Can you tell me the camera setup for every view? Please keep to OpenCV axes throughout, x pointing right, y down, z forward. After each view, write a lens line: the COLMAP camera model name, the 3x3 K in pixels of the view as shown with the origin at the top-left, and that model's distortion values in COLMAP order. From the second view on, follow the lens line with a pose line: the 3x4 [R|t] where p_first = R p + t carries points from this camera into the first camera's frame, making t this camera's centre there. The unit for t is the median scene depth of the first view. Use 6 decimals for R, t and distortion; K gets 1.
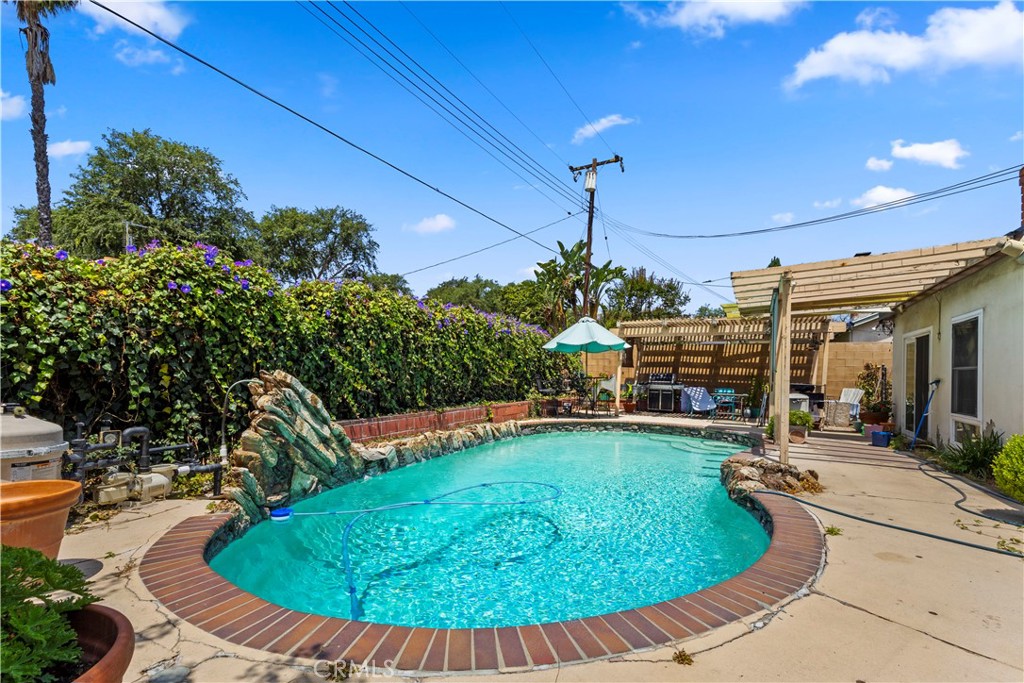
lens RADIAL K [[493.8, 0, 479.0], [0, 493.8, 369.7], [0, 0, 1]] dist [0.002600, -0.000095]
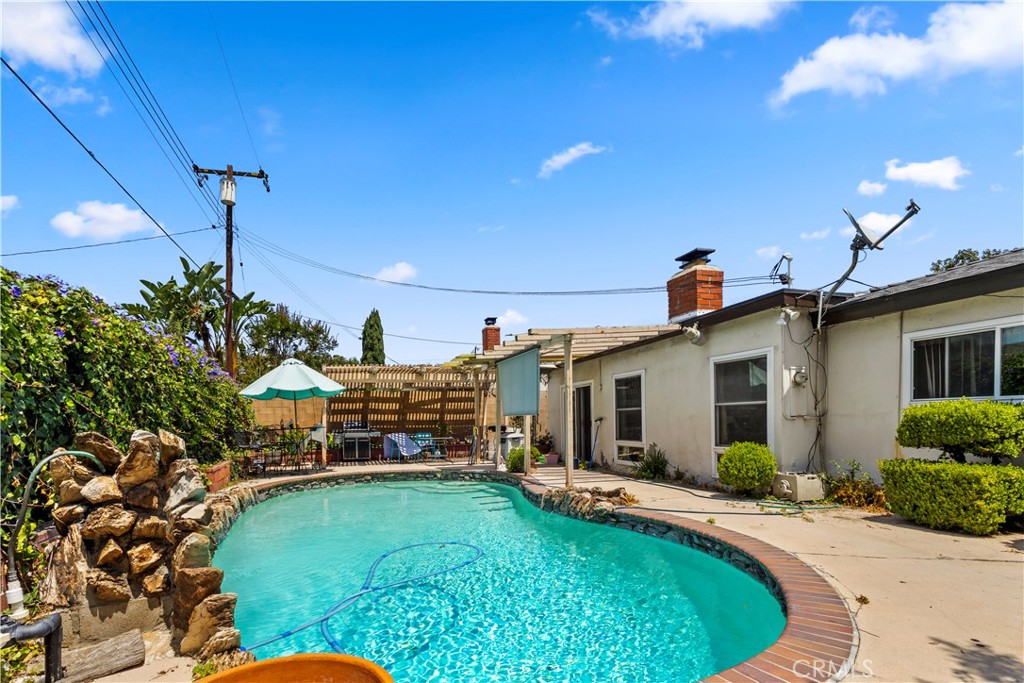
lens RADIAL K [[523.9, 0, 517.0], [0, 523.9, 433.2], [0, 0, 1]] dist [-0.000018, 0.000148]
pose [[0.685447, -0.049918, 0.726410, -0.169933], [0.028312, 0.998720, 0.041915, -0.002954], [-0.727572, -0.008164, 0.685983, 0.075669]]
